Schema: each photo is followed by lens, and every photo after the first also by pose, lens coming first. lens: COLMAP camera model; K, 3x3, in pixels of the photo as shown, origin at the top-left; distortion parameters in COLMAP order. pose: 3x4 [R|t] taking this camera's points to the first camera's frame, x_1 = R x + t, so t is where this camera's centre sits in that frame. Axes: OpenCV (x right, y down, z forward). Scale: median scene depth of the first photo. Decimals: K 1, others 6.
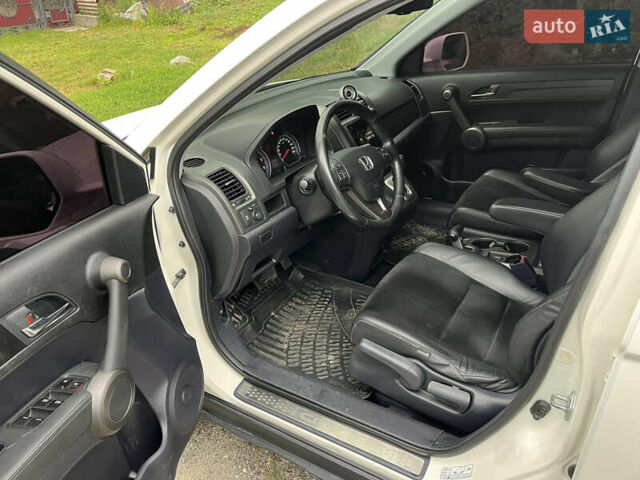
lens RADIAL K [[481.2, 0, 317.9], [0, 481.2, 236.9], [0, 0, 1]] dist [0.050653, -0.063777]
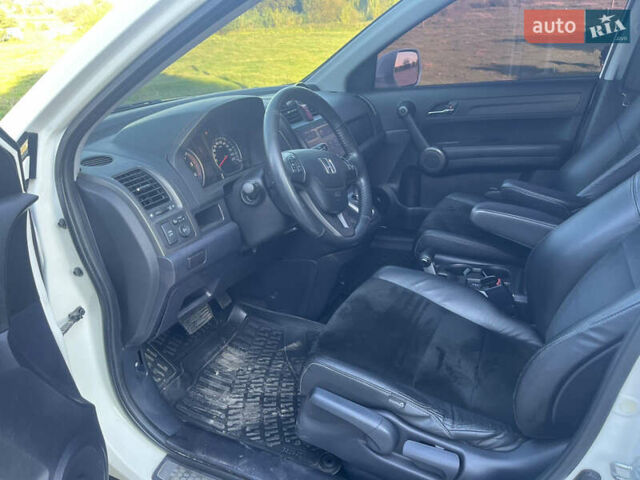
lens RADIAL K [[481.2, 0, 324.4], [0, 481.2, 245.1], [0, 0, 1]] dist [0.050653, -0.063777]
pose [[0.989927, -0.009151, 0.141279, -0.015690], [0.019529, 0.997196, -0.072242, 0.030044], [-0.140222, 0.074273, 0.987330, 0.197330]]
